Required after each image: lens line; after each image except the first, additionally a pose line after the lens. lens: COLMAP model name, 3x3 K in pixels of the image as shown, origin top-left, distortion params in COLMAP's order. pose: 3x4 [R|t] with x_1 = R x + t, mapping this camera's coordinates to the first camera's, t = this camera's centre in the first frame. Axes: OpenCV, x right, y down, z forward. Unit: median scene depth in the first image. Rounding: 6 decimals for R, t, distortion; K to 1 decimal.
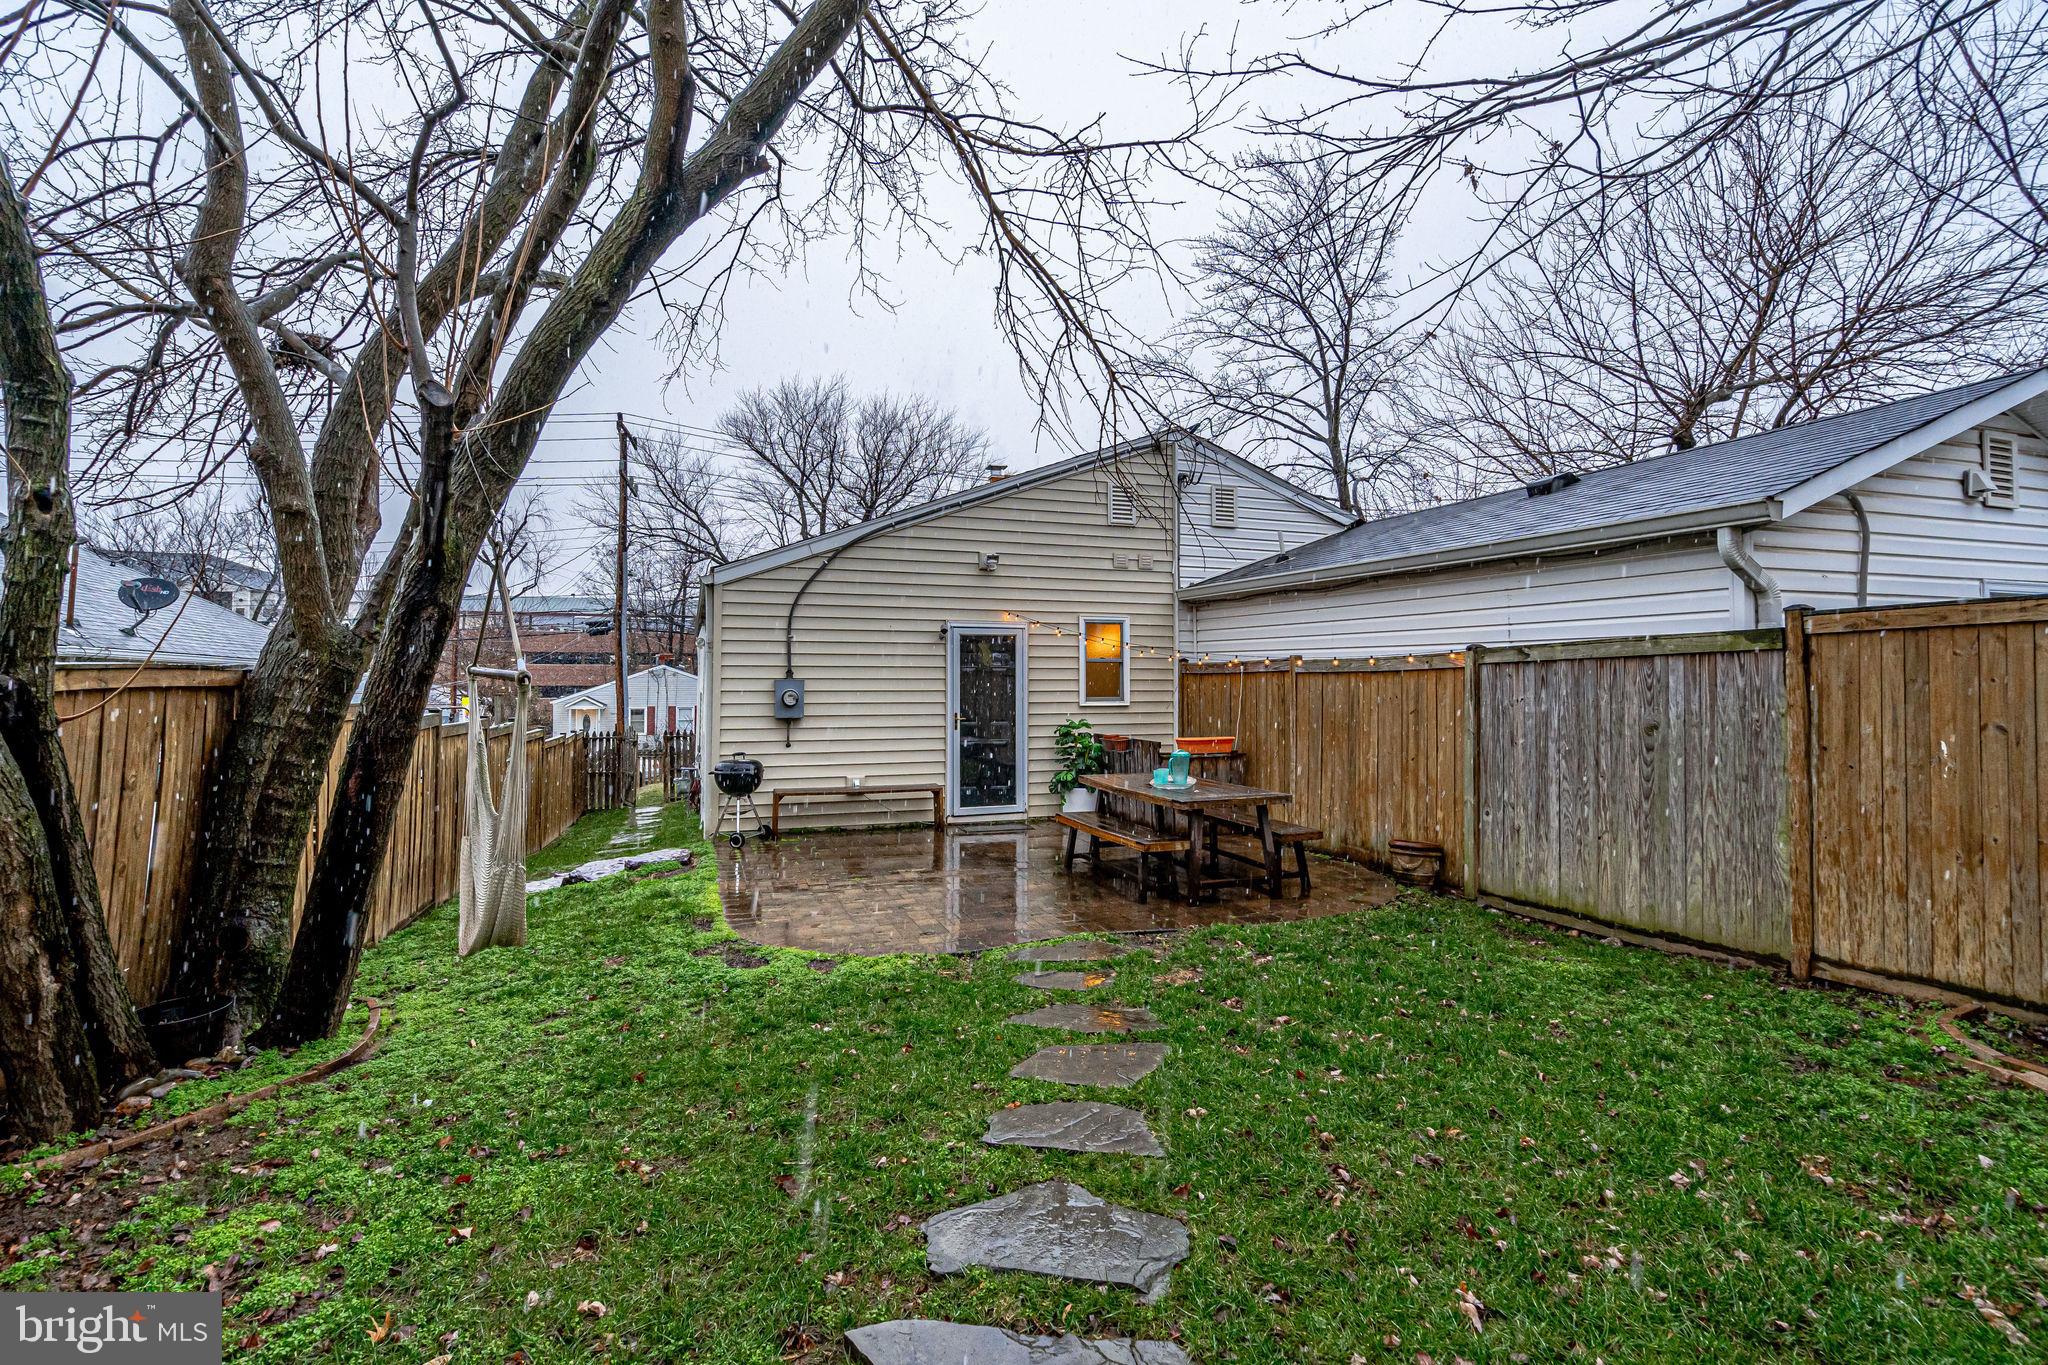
lens RADIAL K [[946.0, 0, 1028.8], [0, 946.0, 664.4], [0, 0, 1]] dist [0.014354, -0.000032]
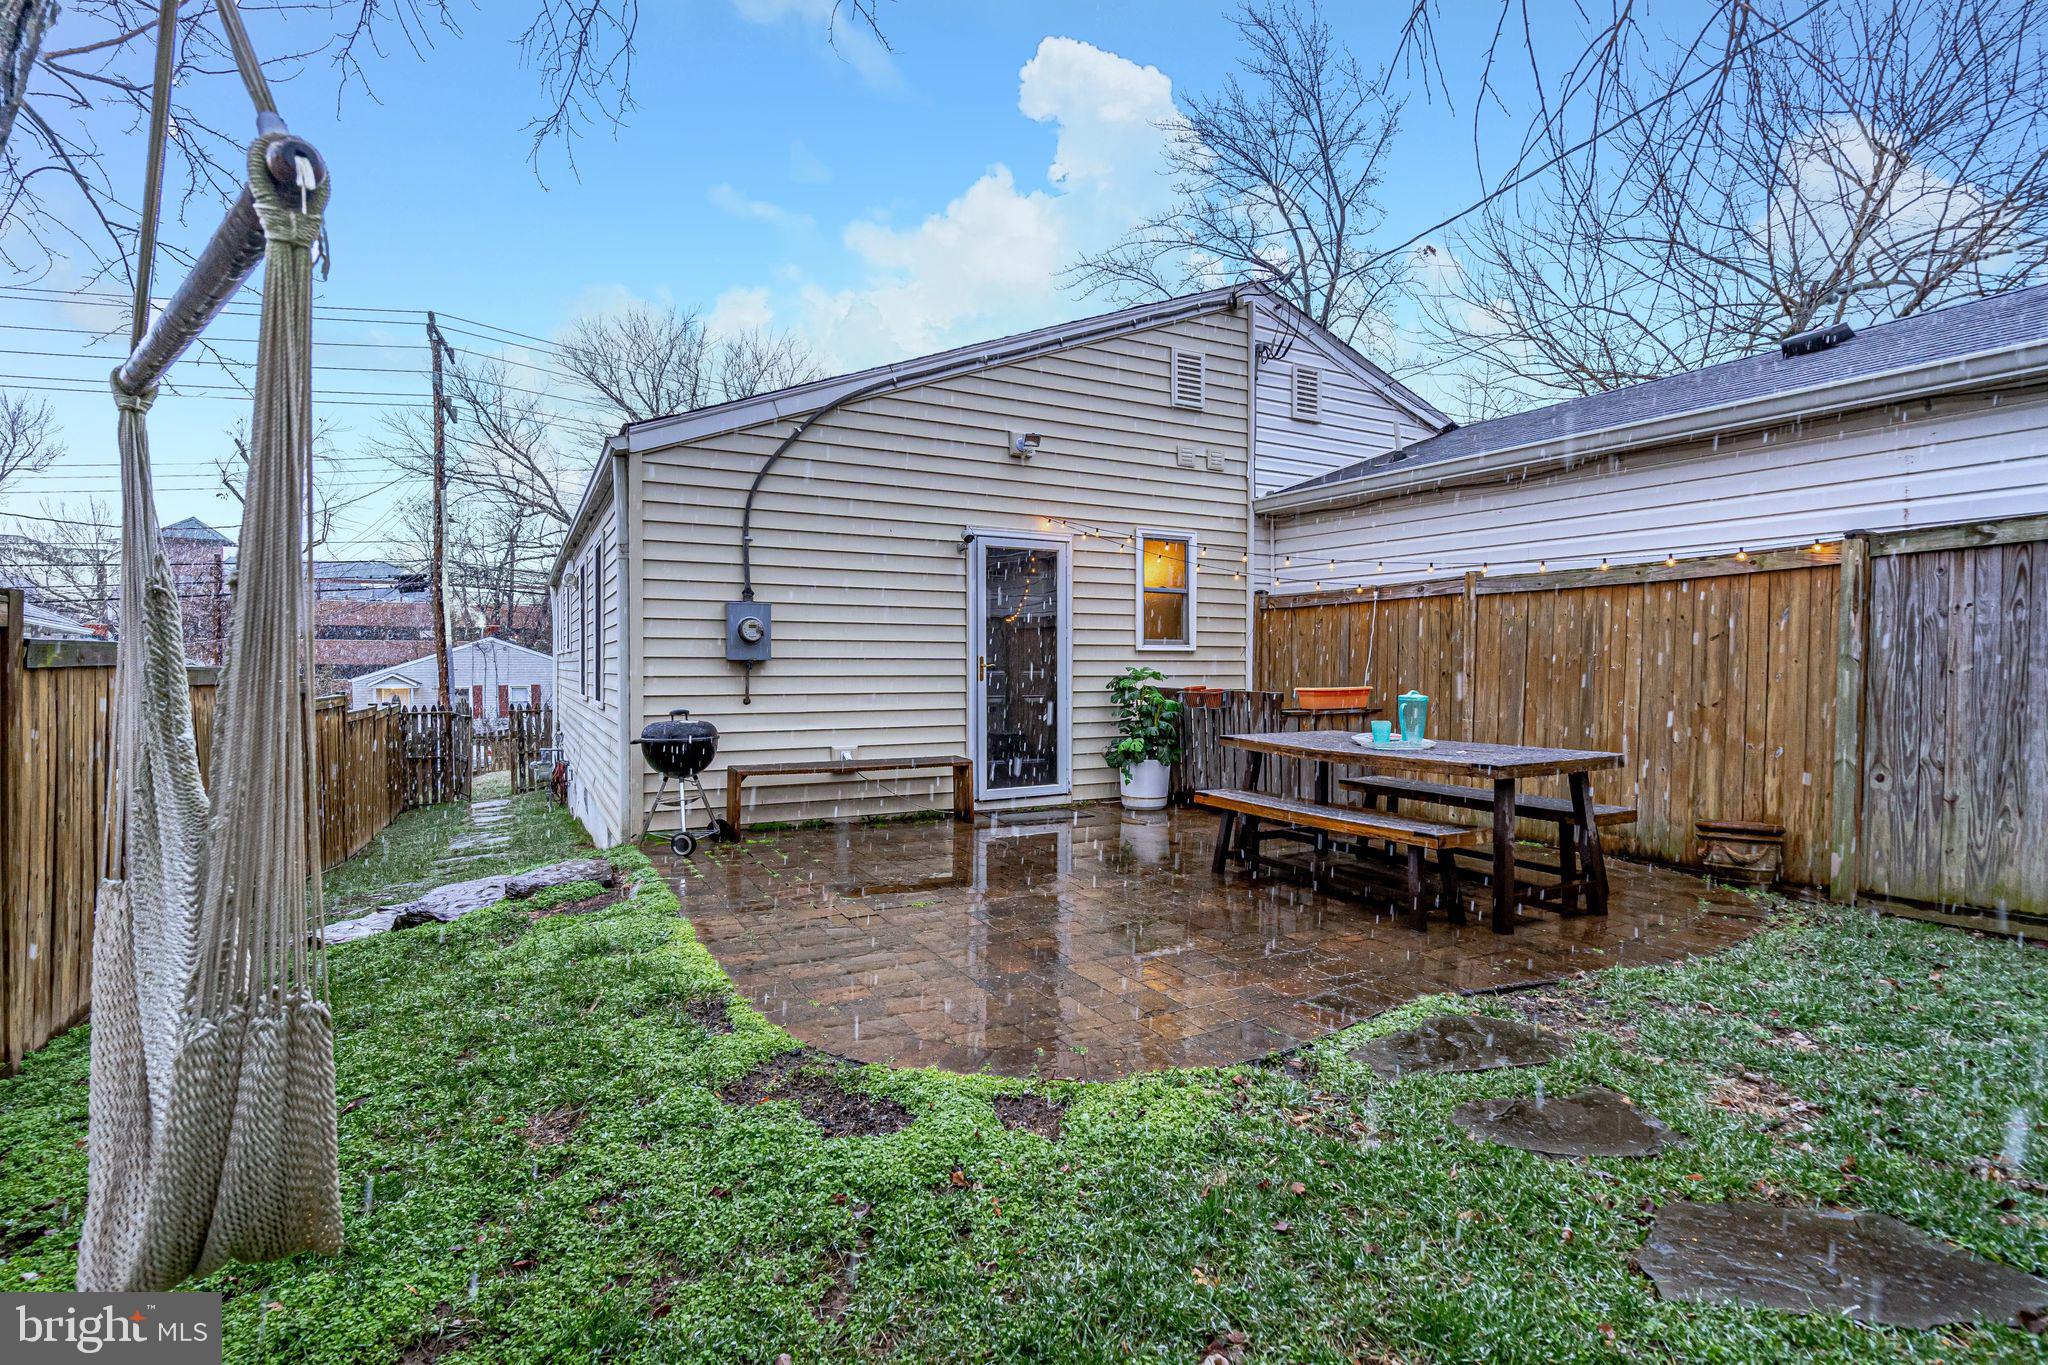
lens RADIAL K [[946.0, 0, 1017.4], [0, 946.0, 702.8], [0, 0, 1]] dist [0.014354, -0.000032]
pose [[0.989114, -0.004865, 0.147070, -0.156334], [-0.003108, 0.998540, 0.053935, 0.047555], [-0.147118, -0.053805, 0.987655, 0.293812]]
